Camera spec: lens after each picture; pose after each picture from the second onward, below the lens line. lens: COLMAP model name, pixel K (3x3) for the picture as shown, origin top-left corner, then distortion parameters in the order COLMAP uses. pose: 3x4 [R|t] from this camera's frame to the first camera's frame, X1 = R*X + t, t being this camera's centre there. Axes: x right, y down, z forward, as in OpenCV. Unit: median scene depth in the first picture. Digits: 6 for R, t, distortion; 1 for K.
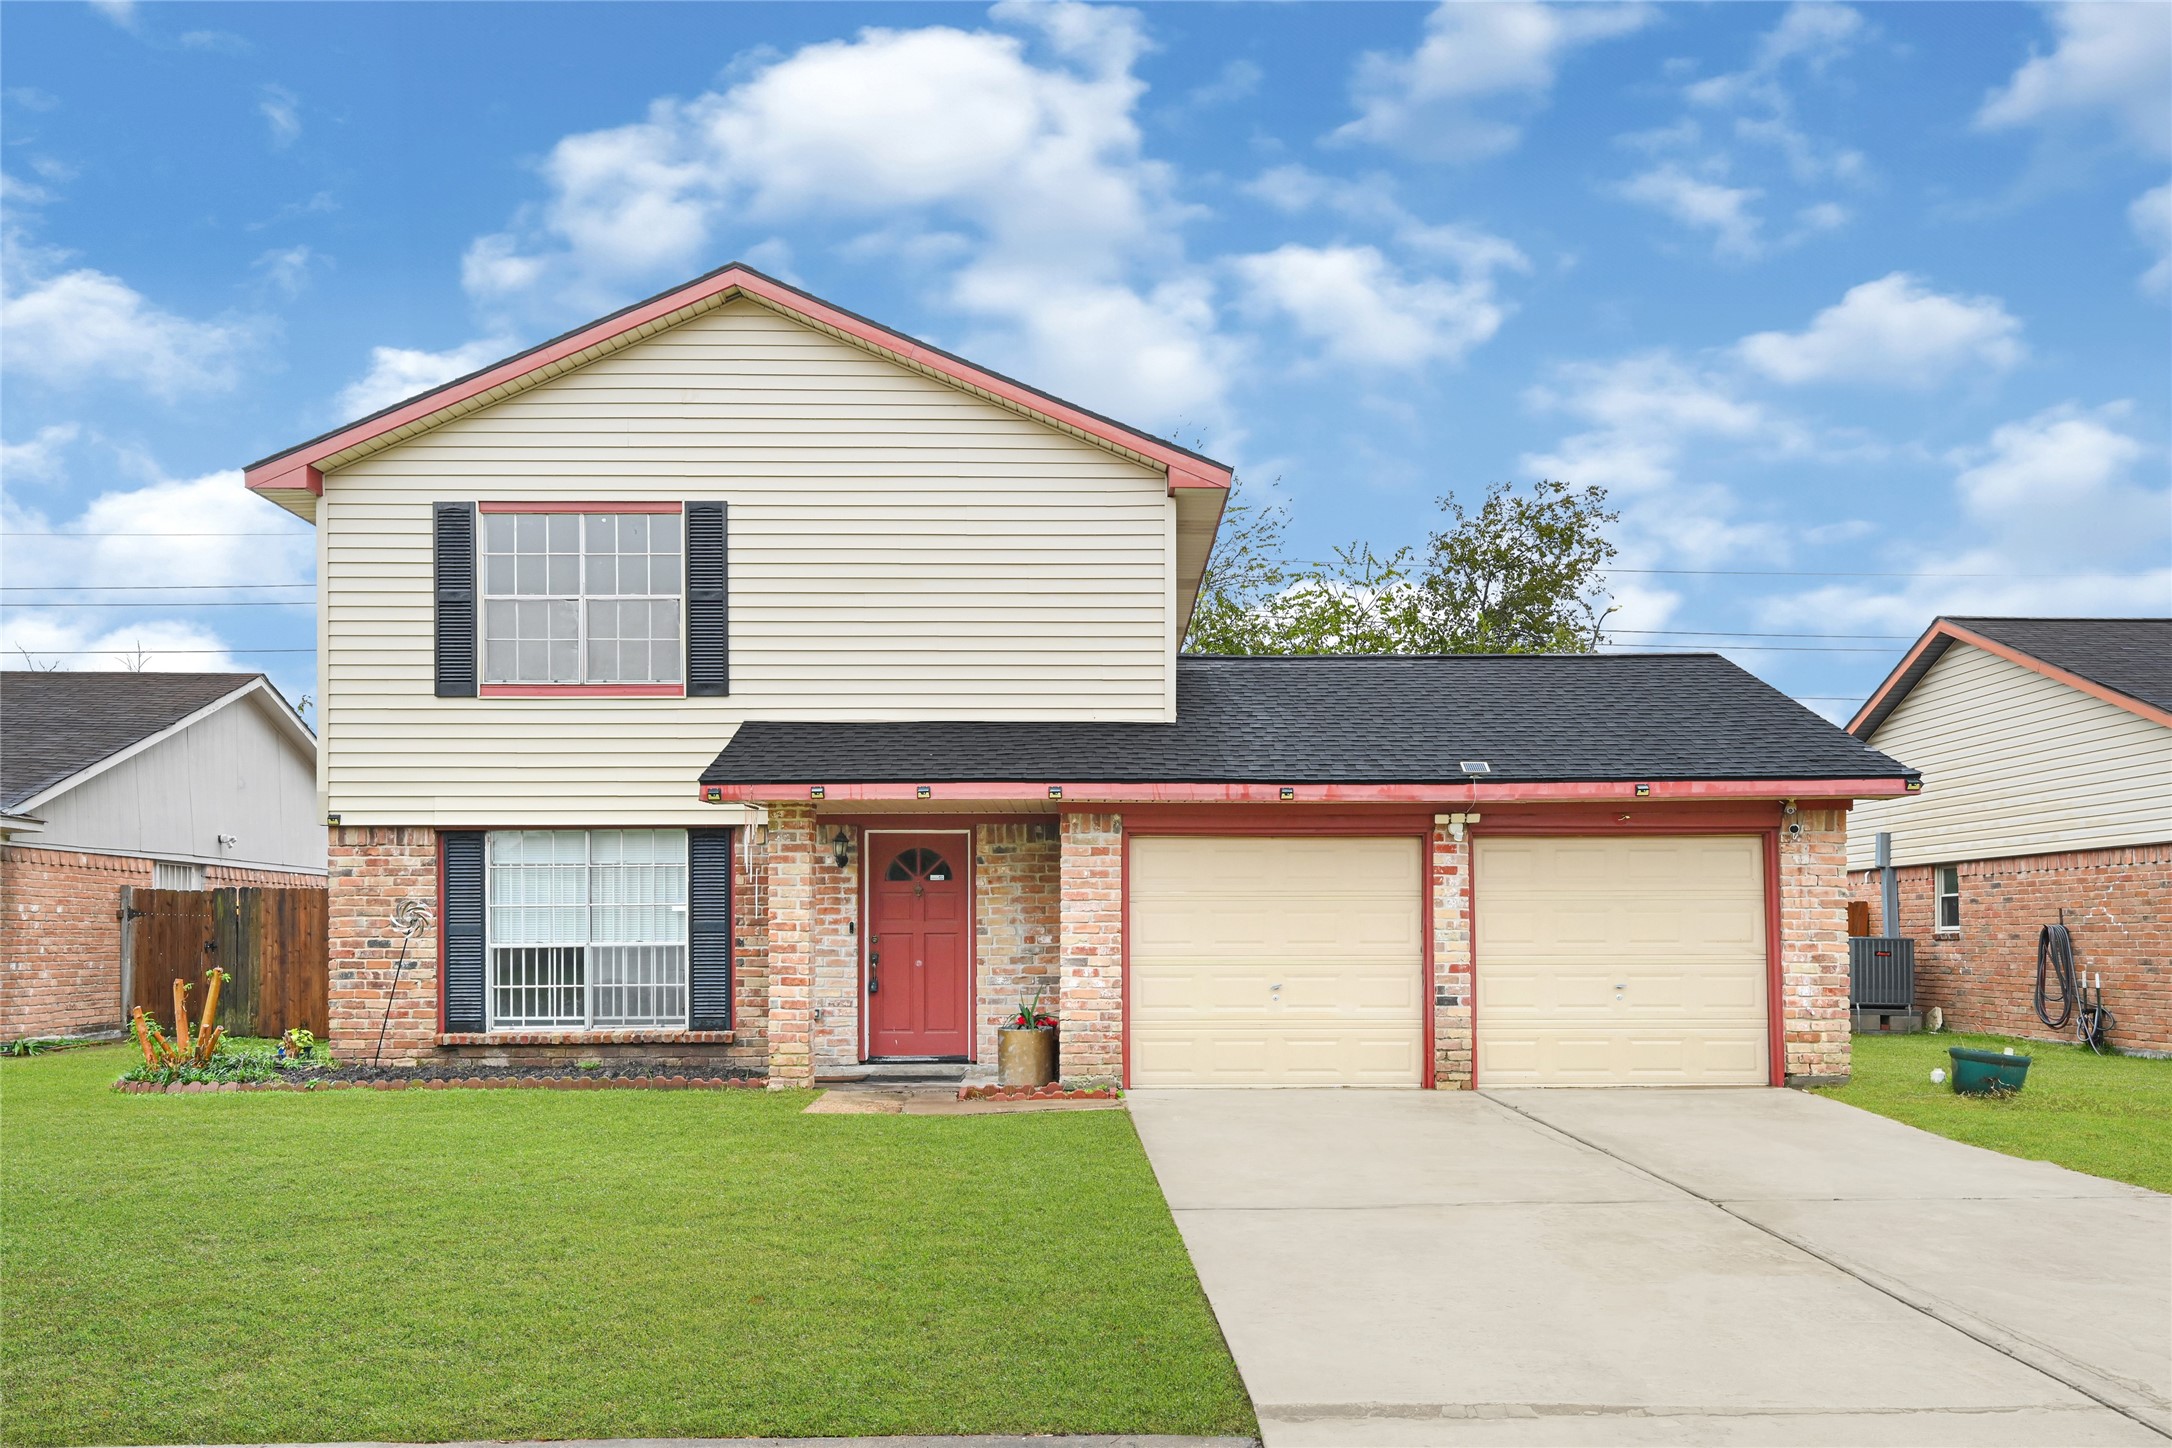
lens RADIAL K [[1475.9, 0, 1212.5], [0, 1475.9, 767.1], [0, 0, 1]] dist [0.007794, 0.010214]
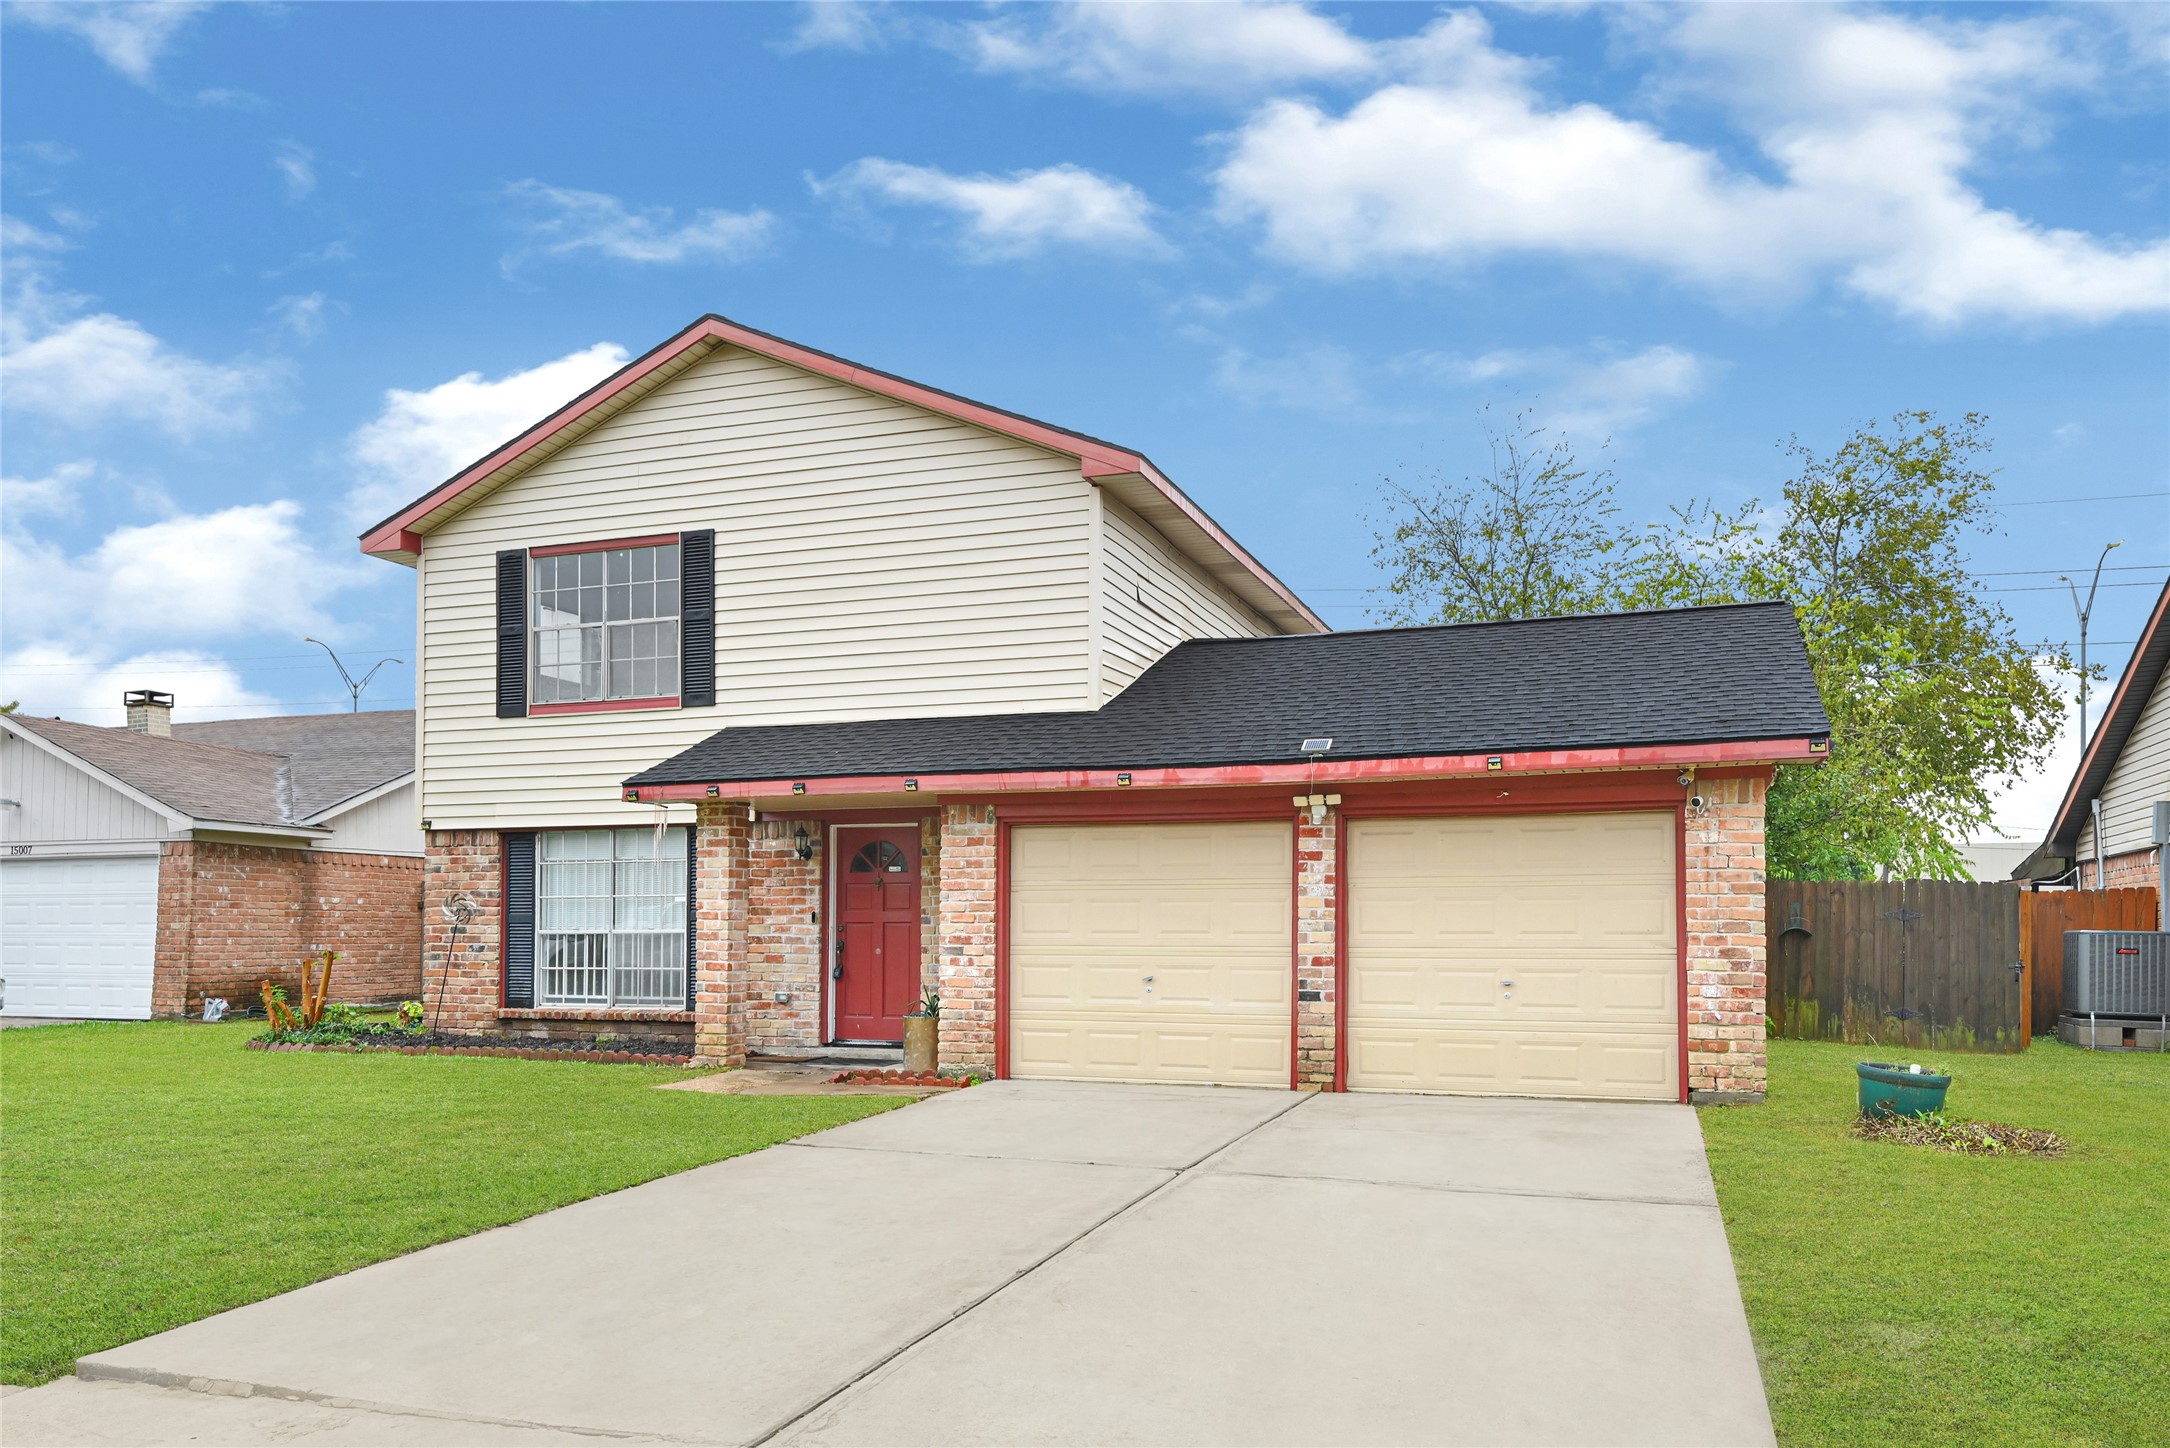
lens RADIAL K [[1474.5, 0, 1091.6], [0, 1474.5, 713.8], [0, 0, 1]] dist [0.007794, 0.010214]
pose [[0.941746, -0.045104, -0.333287, 0.307266], [0.035129, 0.998738, -0.035899, 0.007667], [0.334485, 0.022100, 0.942142, 0.061155]]
